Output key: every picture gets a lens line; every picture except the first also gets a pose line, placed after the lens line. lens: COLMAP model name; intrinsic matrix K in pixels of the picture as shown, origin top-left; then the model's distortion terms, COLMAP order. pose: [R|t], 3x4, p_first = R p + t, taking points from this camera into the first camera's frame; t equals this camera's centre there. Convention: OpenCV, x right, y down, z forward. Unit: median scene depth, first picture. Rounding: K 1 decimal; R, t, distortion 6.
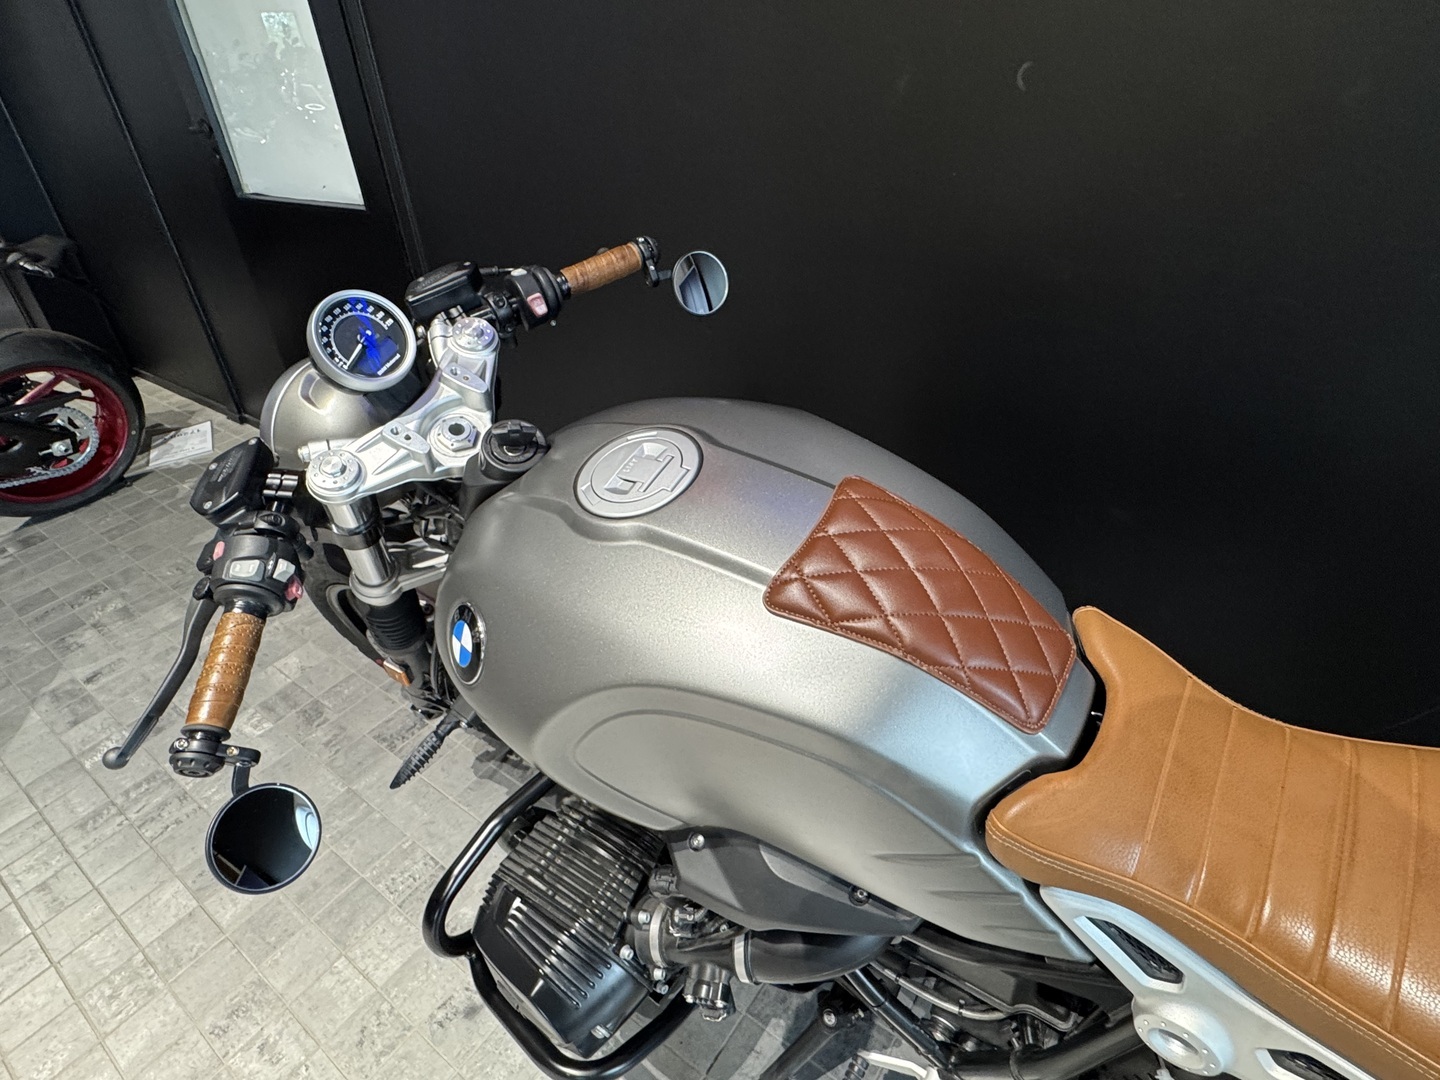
lens RADIAL K [[768.5, 0, 710.4], [0, 768.5, 535.7], [0, 0, 1]] dist [-0.002407, -0.001334]
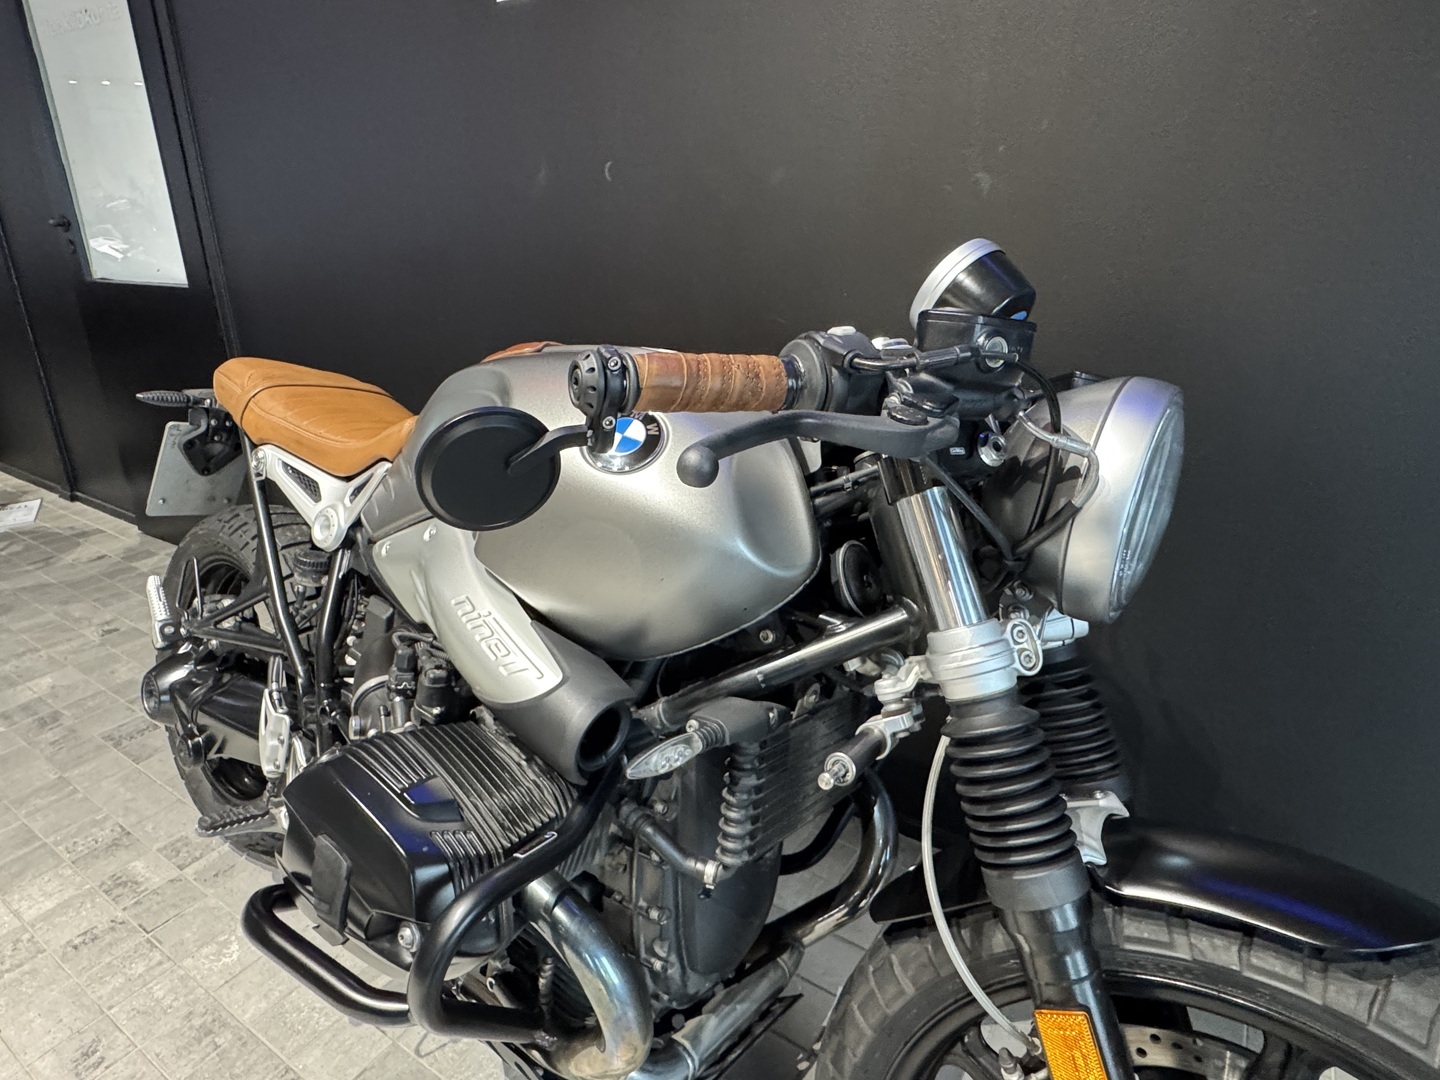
lens RADIAL K [[807.6, 0, 712.5], [0, 807.6, 538.6], [0, 0, 1]] dist [-0.000711, -0.000691]
pose [[0.996727, 0.032589, 0.073975, 0.309405], [-0.015897, 0.976287, -0.215894, 0.232830], [-0.079256, 0.214011, 0.973611, -0.195683]]
